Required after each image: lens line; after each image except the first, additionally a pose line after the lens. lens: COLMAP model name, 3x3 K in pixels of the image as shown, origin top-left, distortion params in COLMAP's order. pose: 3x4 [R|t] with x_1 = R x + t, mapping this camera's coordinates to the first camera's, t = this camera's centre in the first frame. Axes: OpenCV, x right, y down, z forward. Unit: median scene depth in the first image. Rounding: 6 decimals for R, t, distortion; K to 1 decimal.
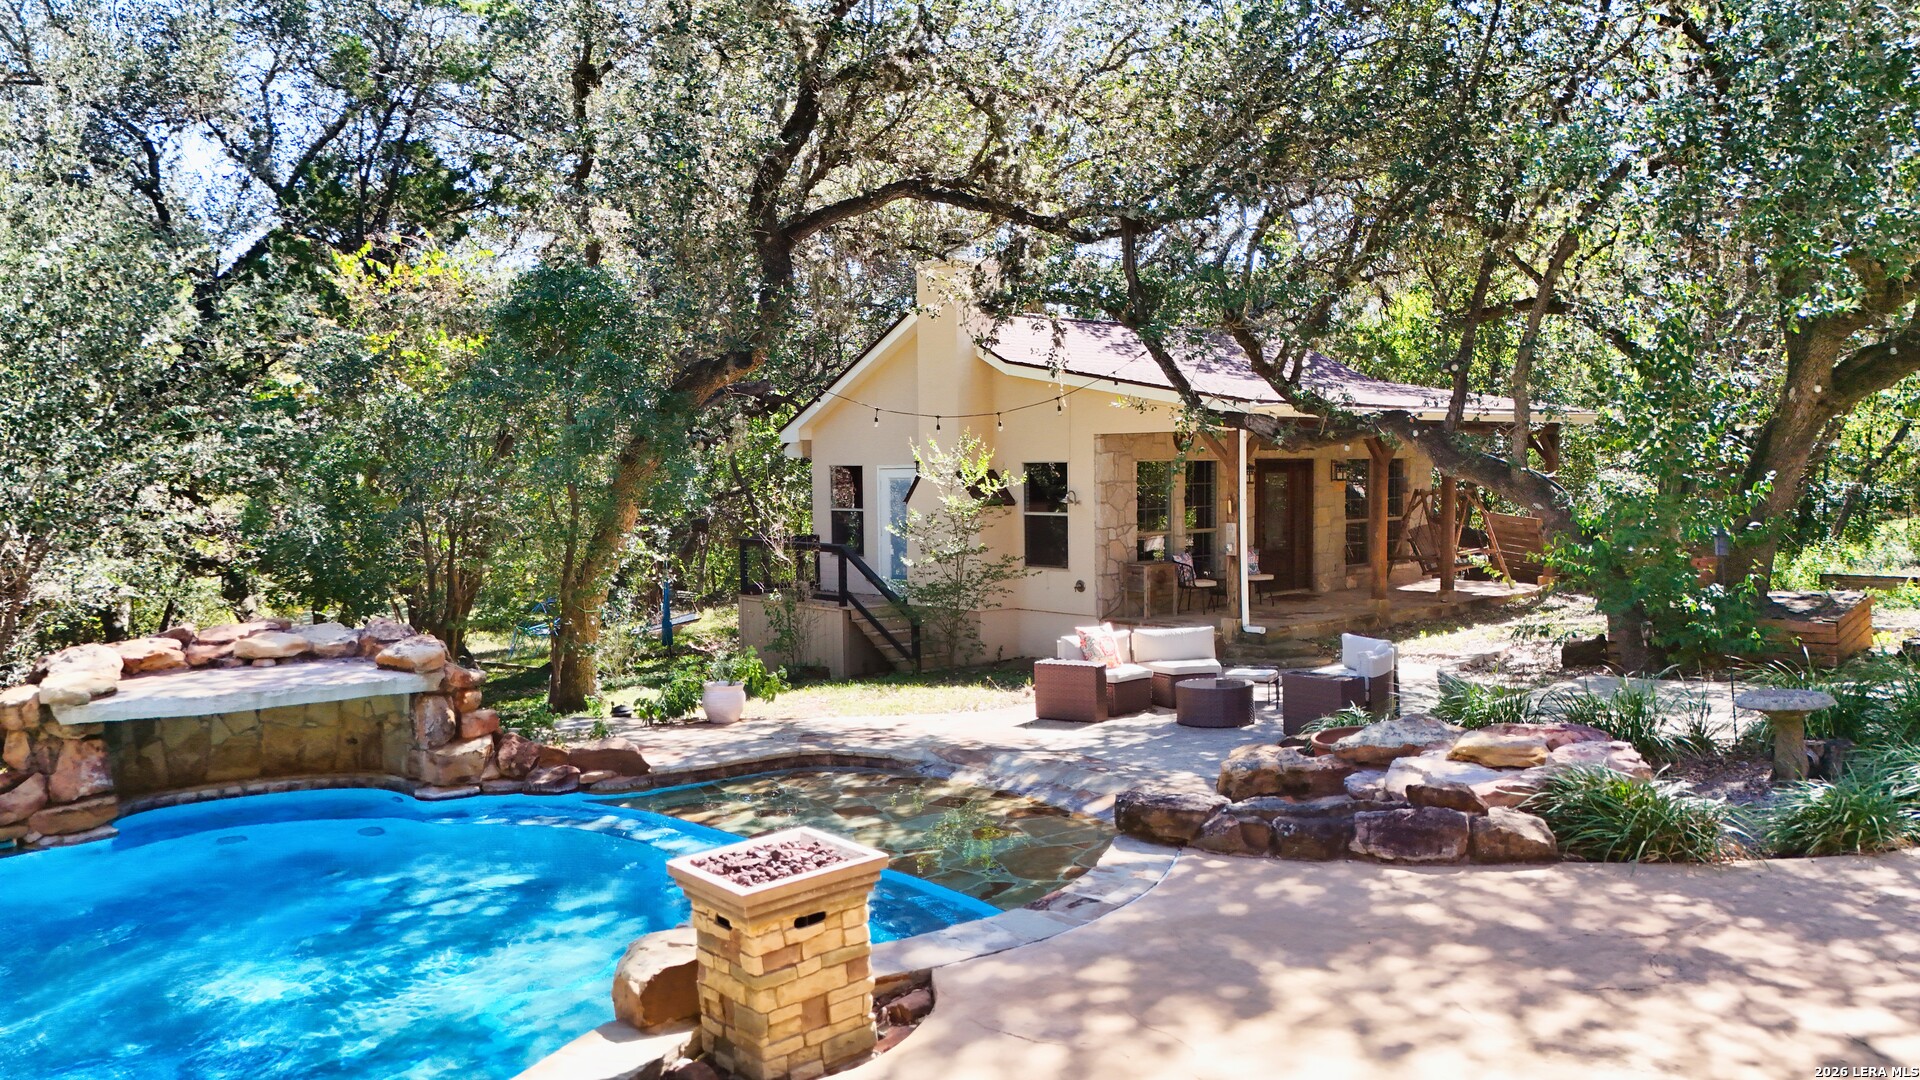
lens RADIAL K [[1409.6, 0, 900.6], [0, 1409.6, 521.0], [0, 0, 1]] dist [0.057062, -0.045751]
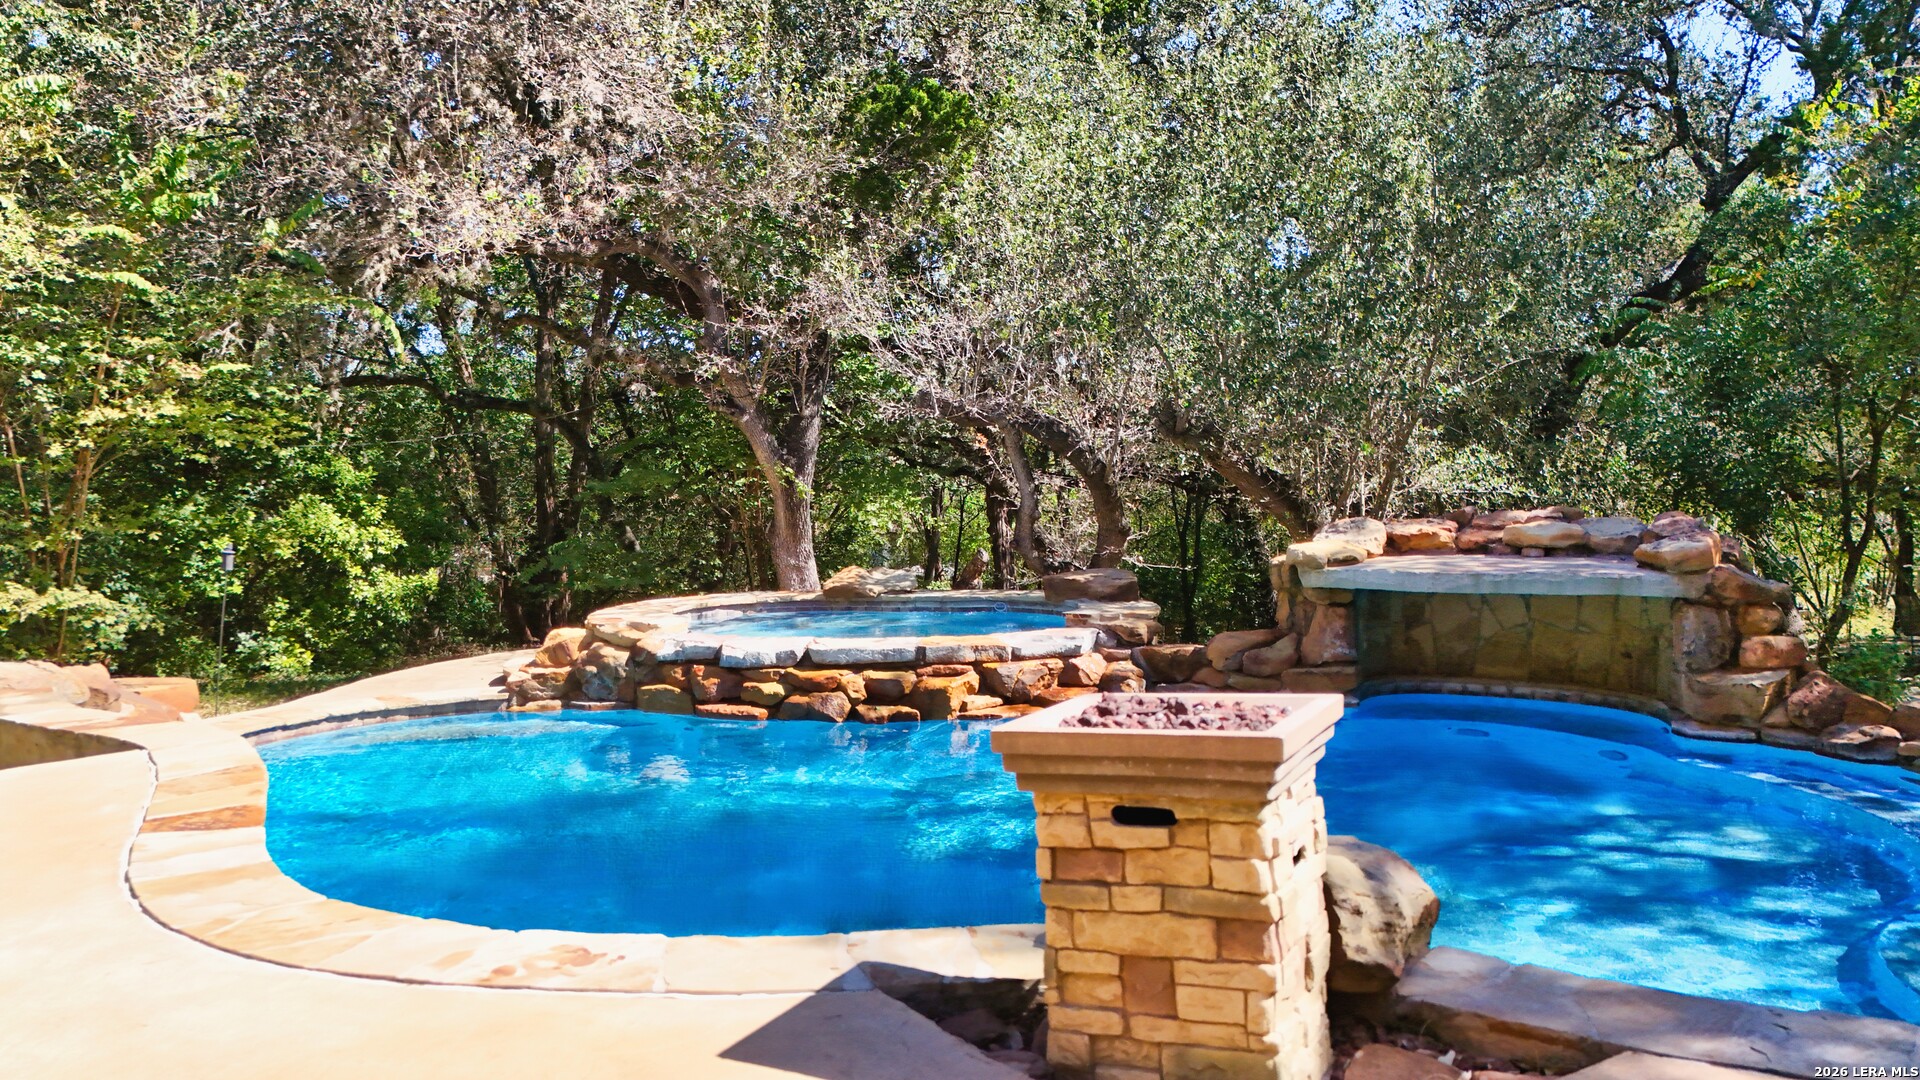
lens RADIAL K [[1409.6, 0, 1019.2], [0, 1409.6, 499.5], [0, 0, 1]] dist [0.057062, -0.045751]
pose [[0.479792, 0.020546, -0.877141, 0.171984], [-0.023068, 0.999676, 0.010799, 0.064391], [0.877079, 0.015053, 0.480111, 0.292876]]
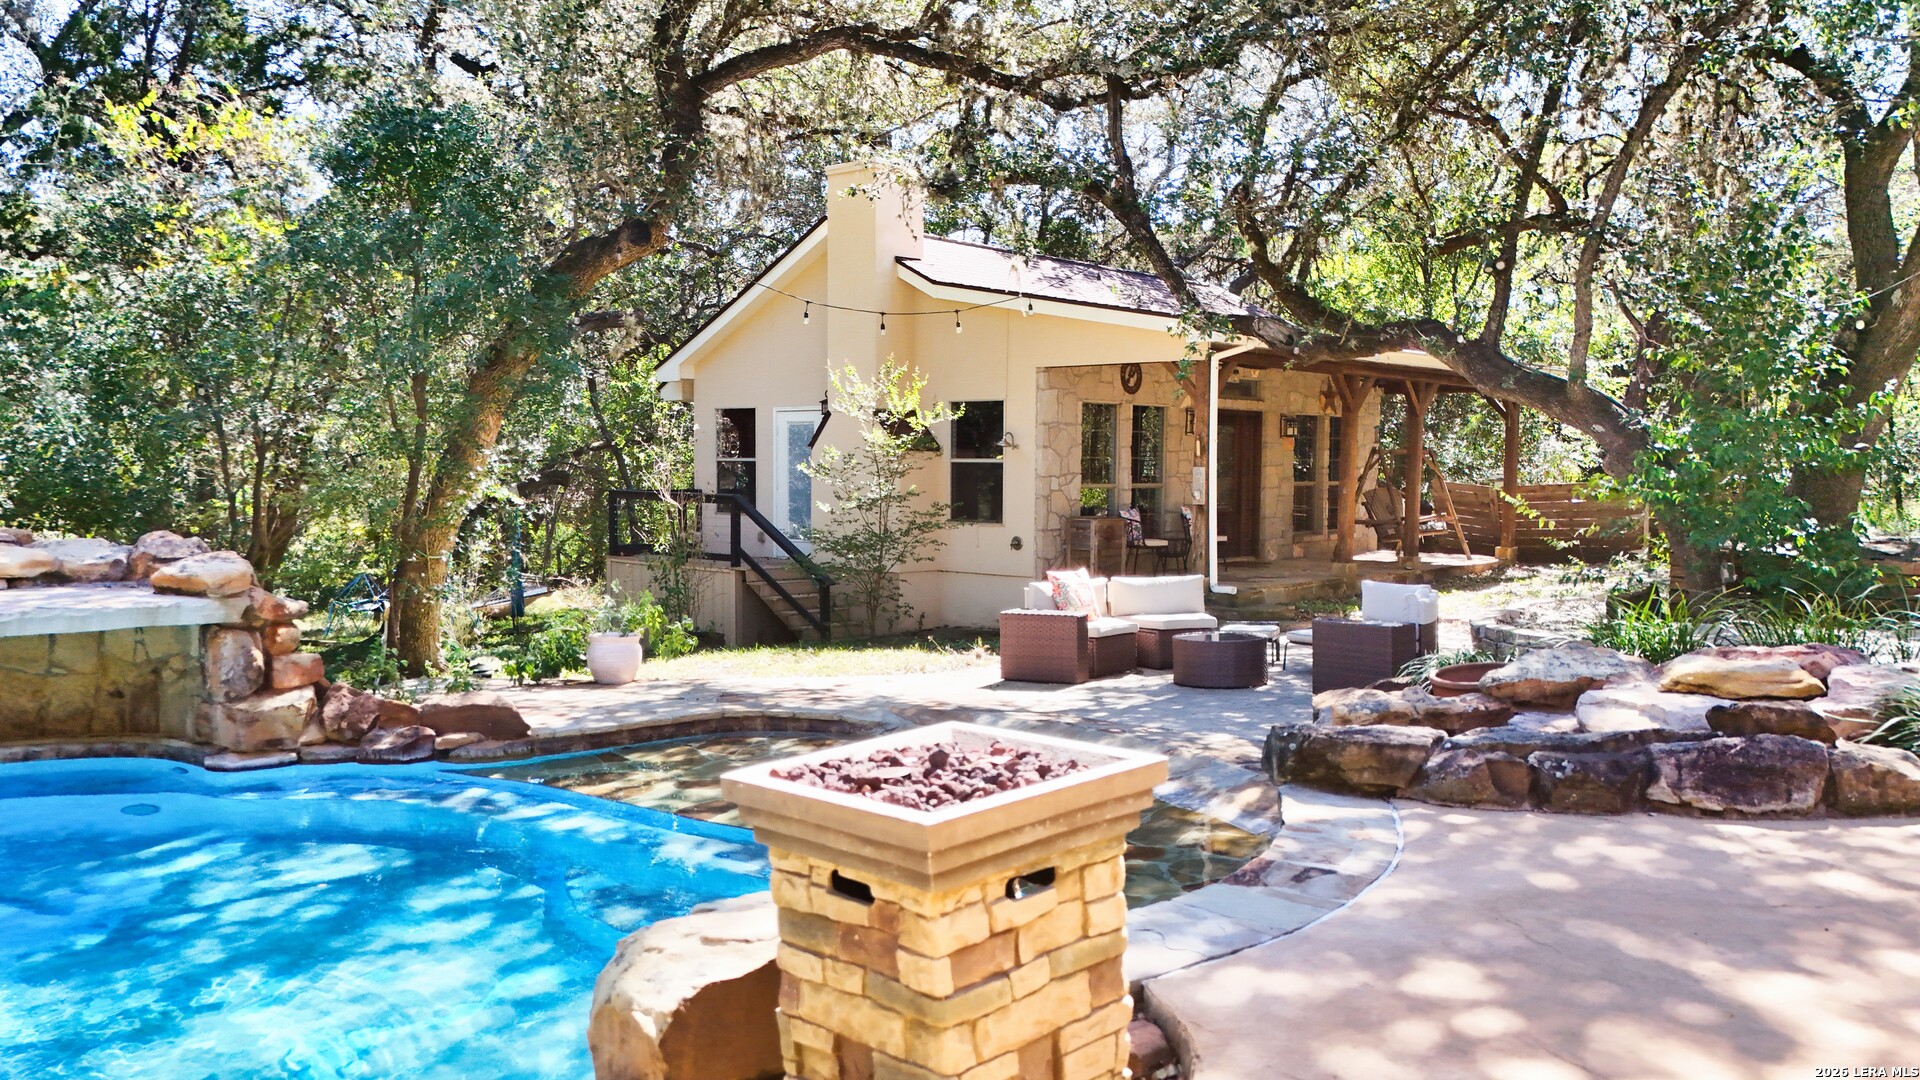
lens RADIAL K [[1409.6, 0, 877.8], [0, 1409.6, 558.5], [0, 0, 1]] dist [0.057062, -0.045751]
pose [[0.994195, 0.015112, 0.106524, -0.073208], [-0.016417, 0.999800, 0.011385, 0.070371], [-0.106331, -0.013067, 0.994245, 0.221946]]
